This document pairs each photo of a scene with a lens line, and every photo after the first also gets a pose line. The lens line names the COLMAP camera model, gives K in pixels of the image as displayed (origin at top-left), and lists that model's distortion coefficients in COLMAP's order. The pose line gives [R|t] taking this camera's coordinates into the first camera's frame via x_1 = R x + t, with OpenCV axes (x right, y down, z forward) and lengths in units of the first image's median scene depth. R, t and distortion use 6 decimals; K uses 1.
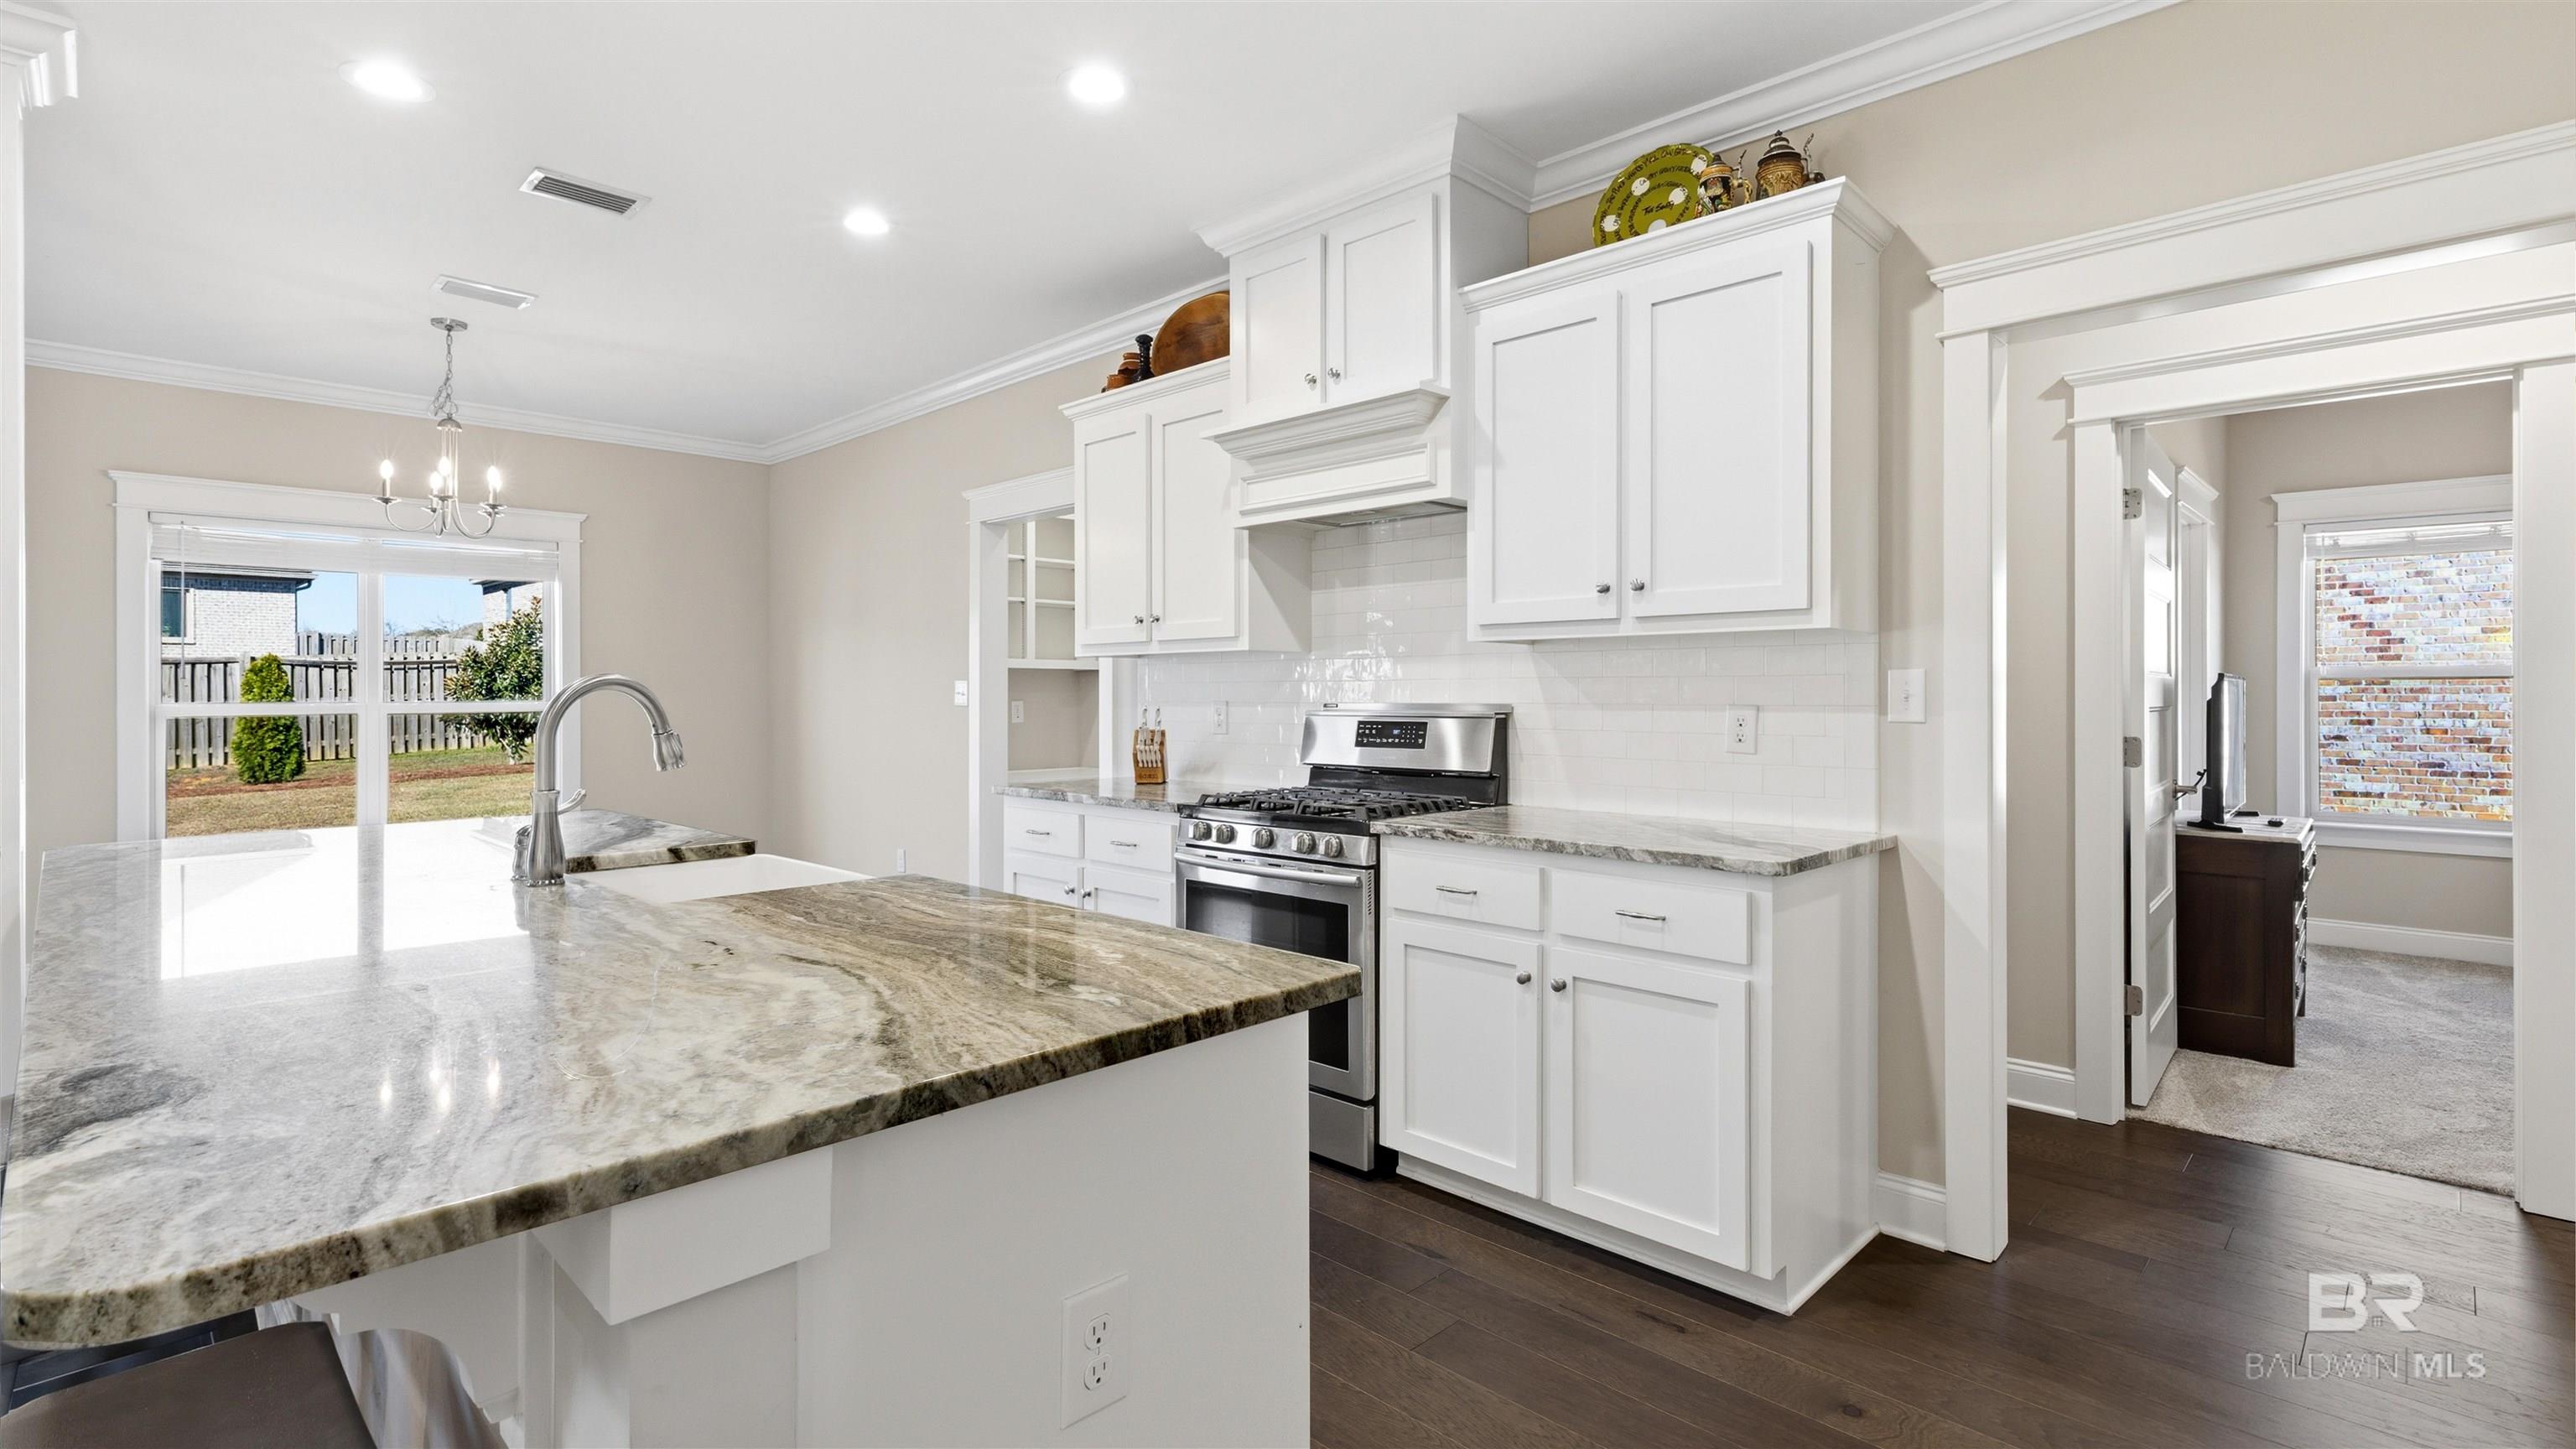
lens RADIAL K [[1199.9, 0, 1287.5], [0, 1199.9, 693.6], [0, 0, 1]] dist [0.014825, 0.000024]
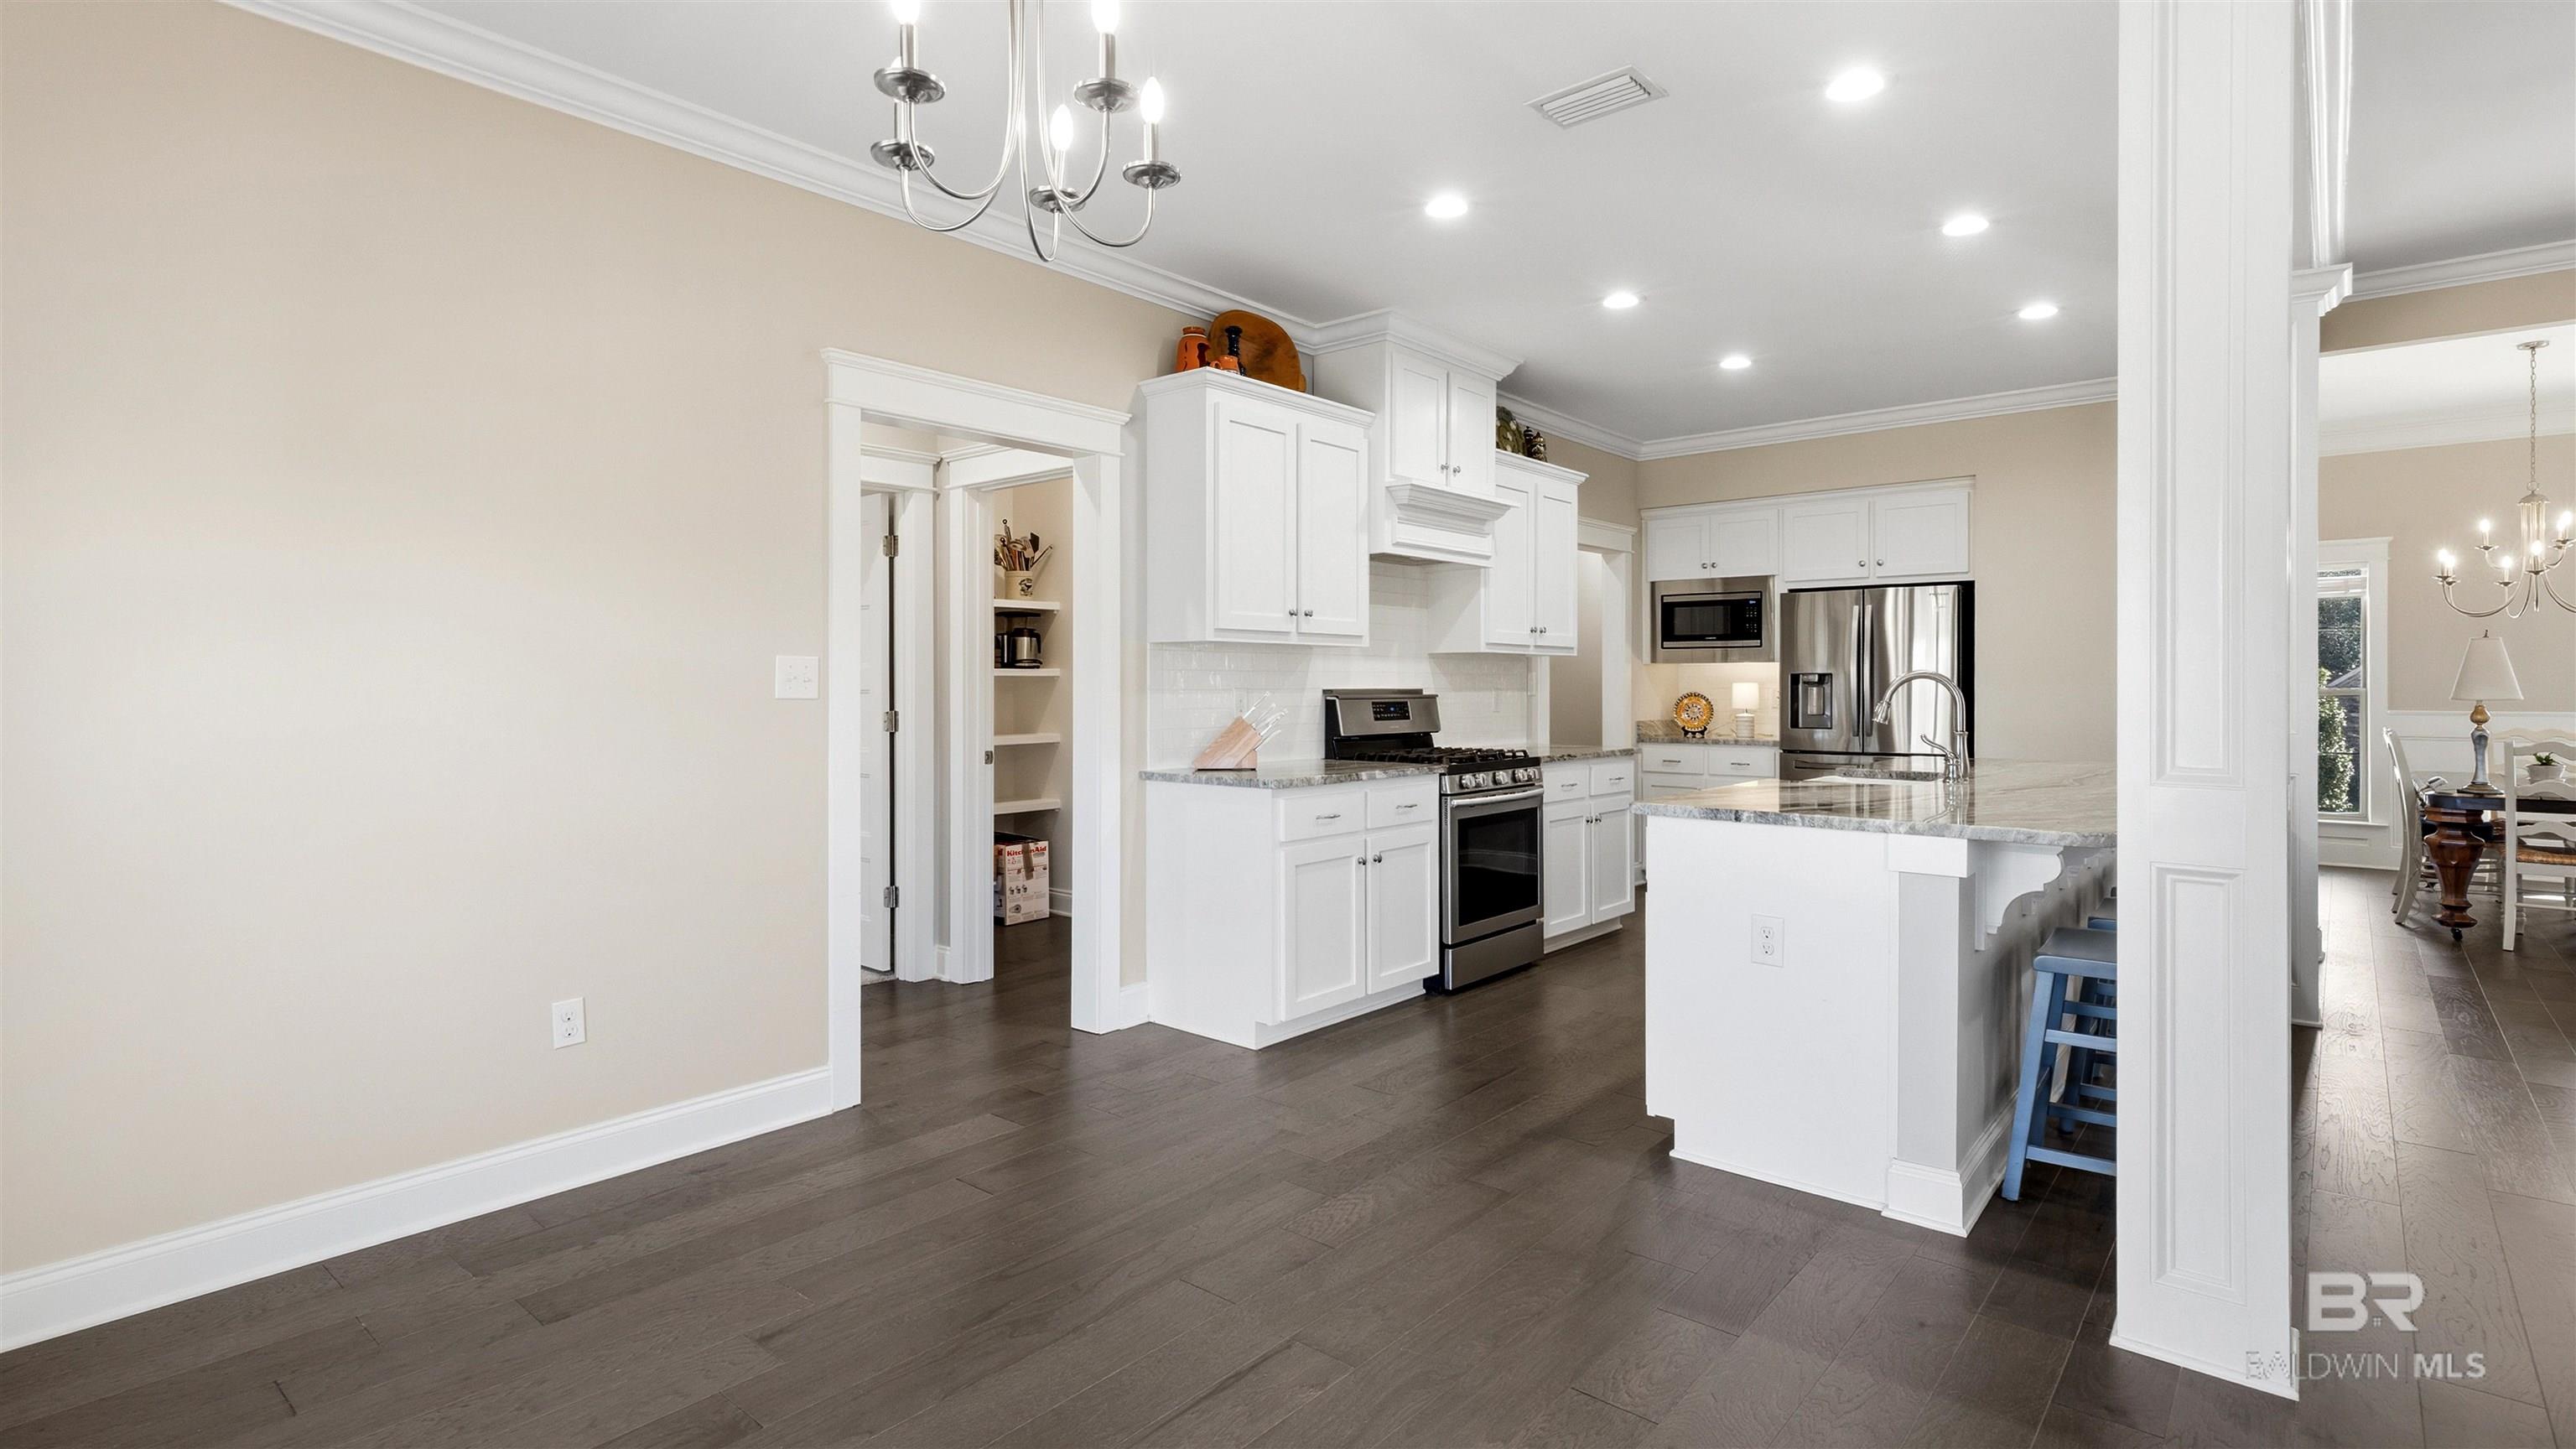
lens RADIAL K [[1199.9, 0, 1287.5], [0, 1199.9, 693.6], [0, 0, 1]] dist [0.014825, 0.000024]
pose [[-0.066460, -0.005411, 0.997774, -1.415955], [-0.000771, 0.999985, 0.005372, 0.006463], [-0.997789, -0.000412, -0.066463, 1.276458]]
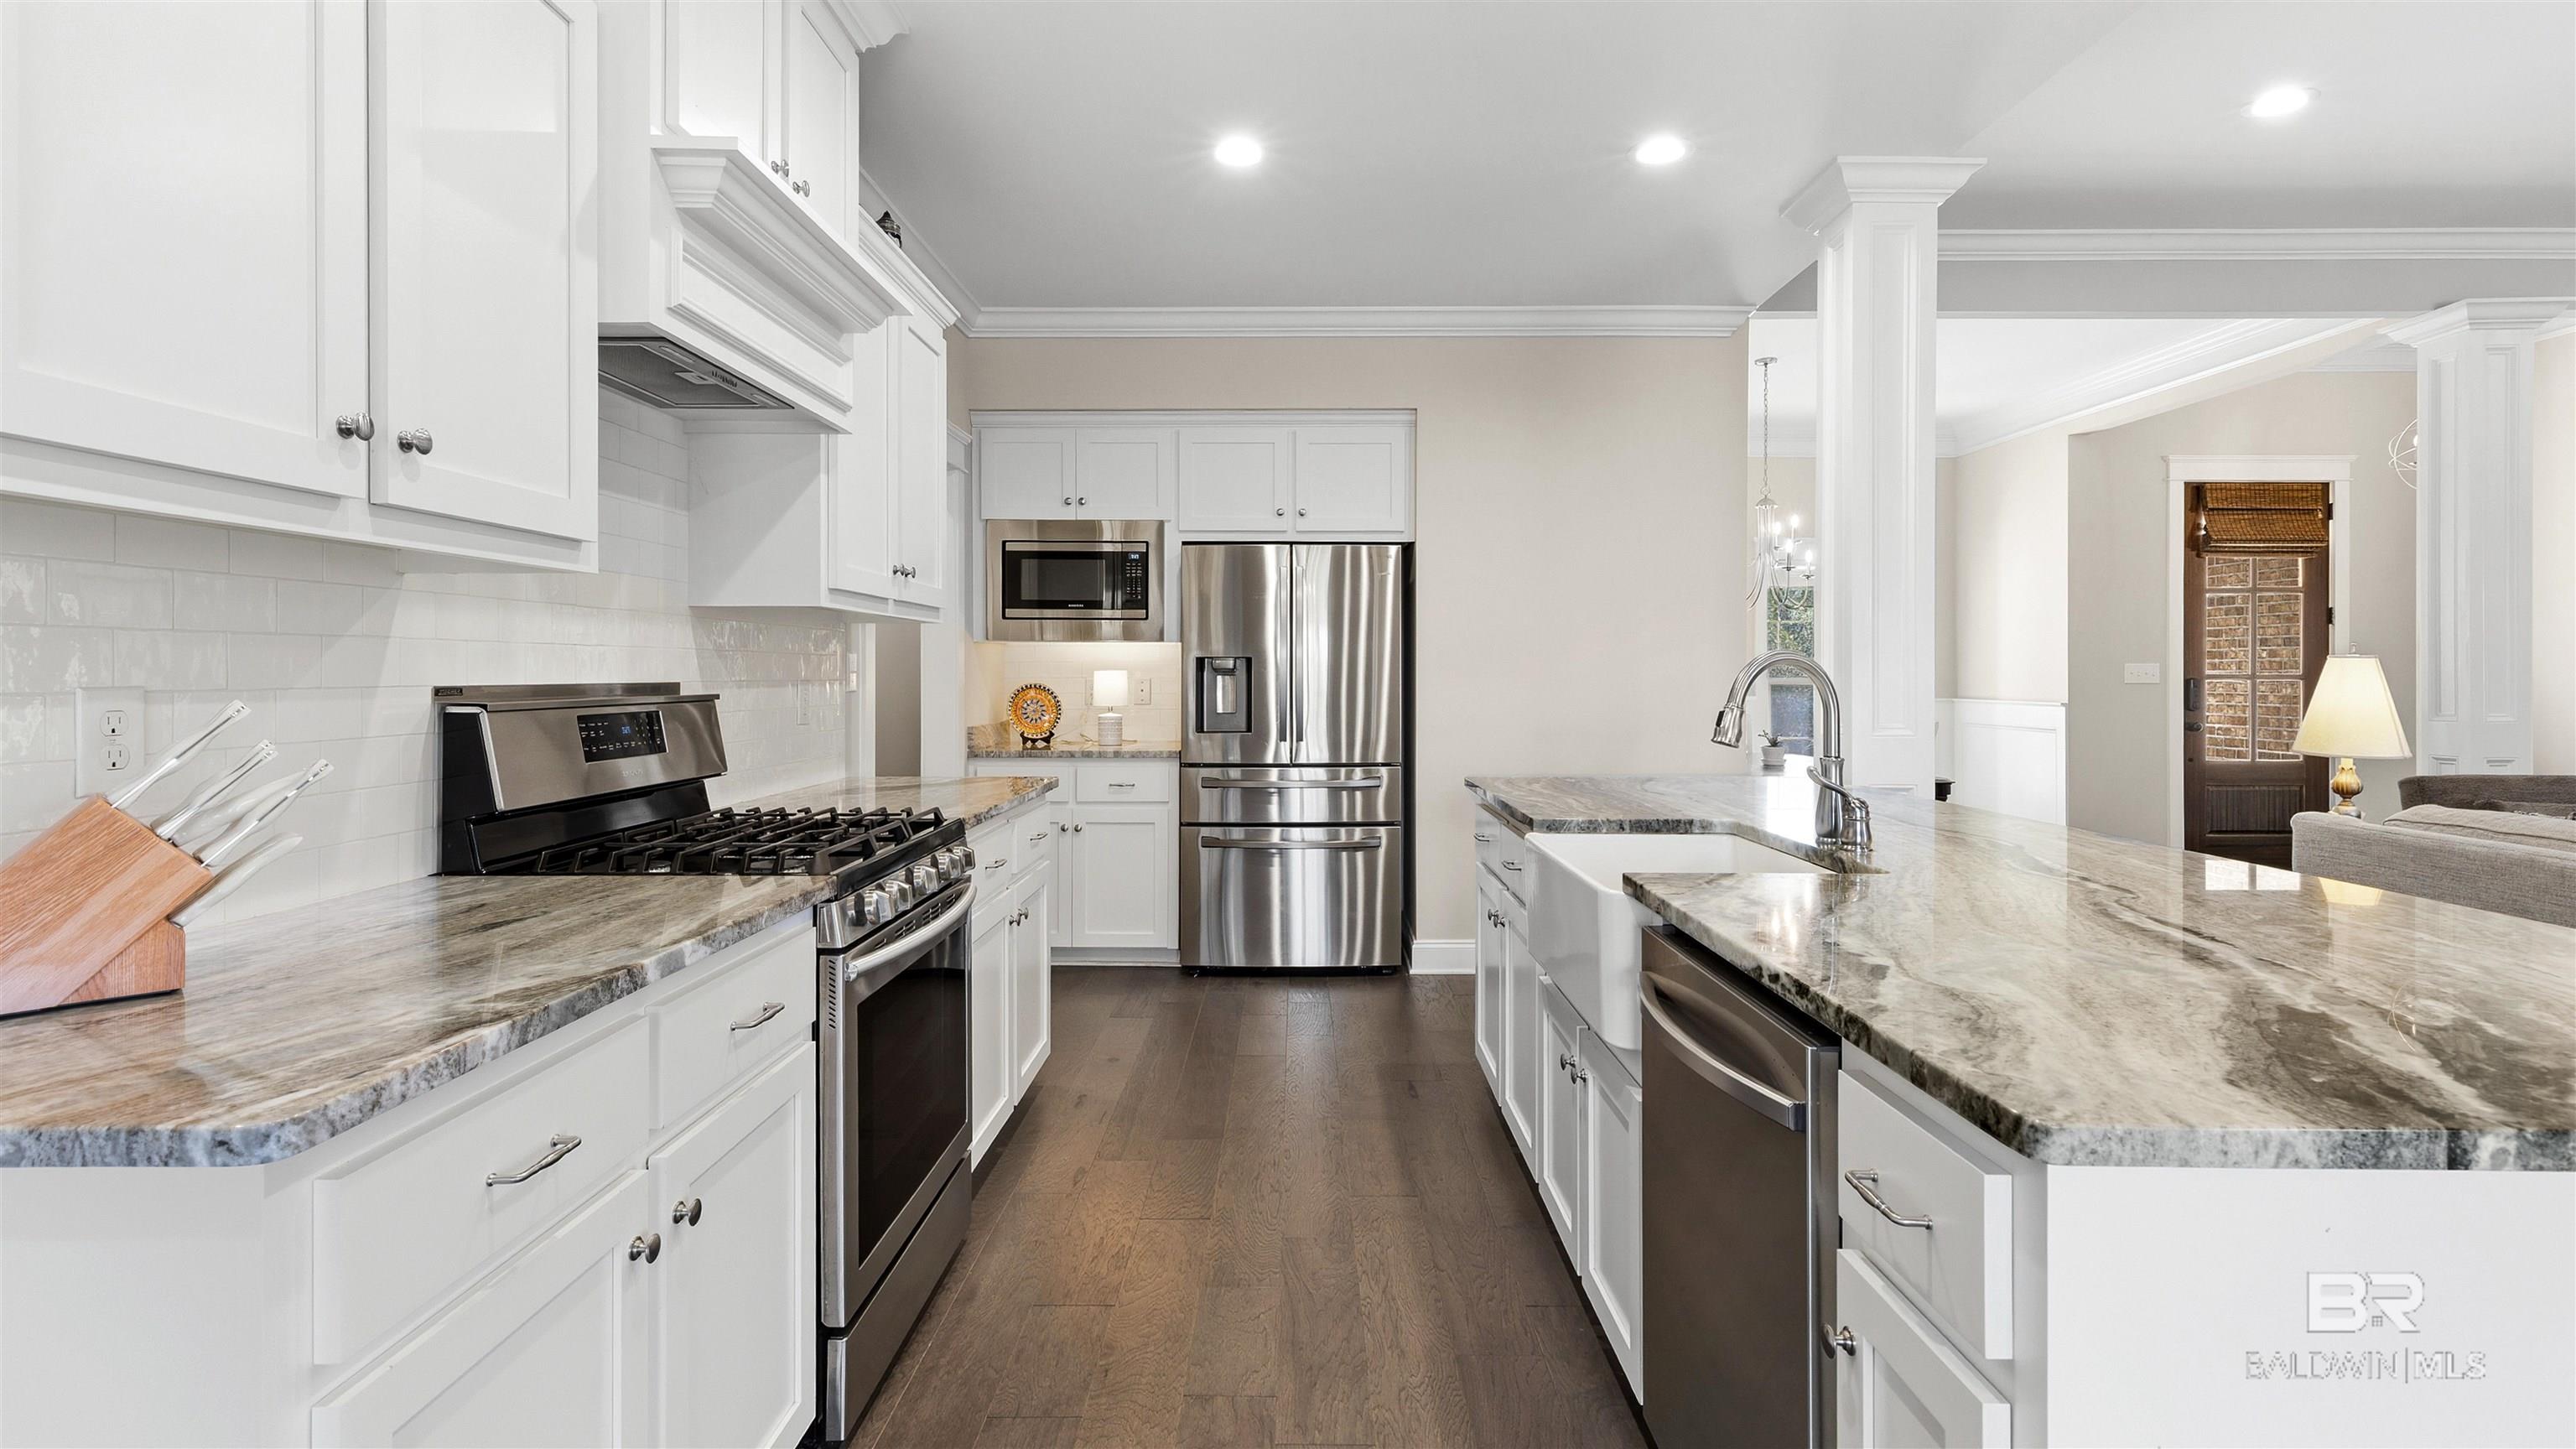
lens RADIAL K [[1209.6, 0, 1283.3], [0, 1209.6, 669.9], [0, 0, 1]] dist [-0.000196, -0.000231]
pose [[-0.692656, 0.002425, 0.721264, -0.617041], [-0.000287, 0.999993, -0.003638, 0.003539], [-0.721268, -0.002727, -0.692651, 1.237654]]
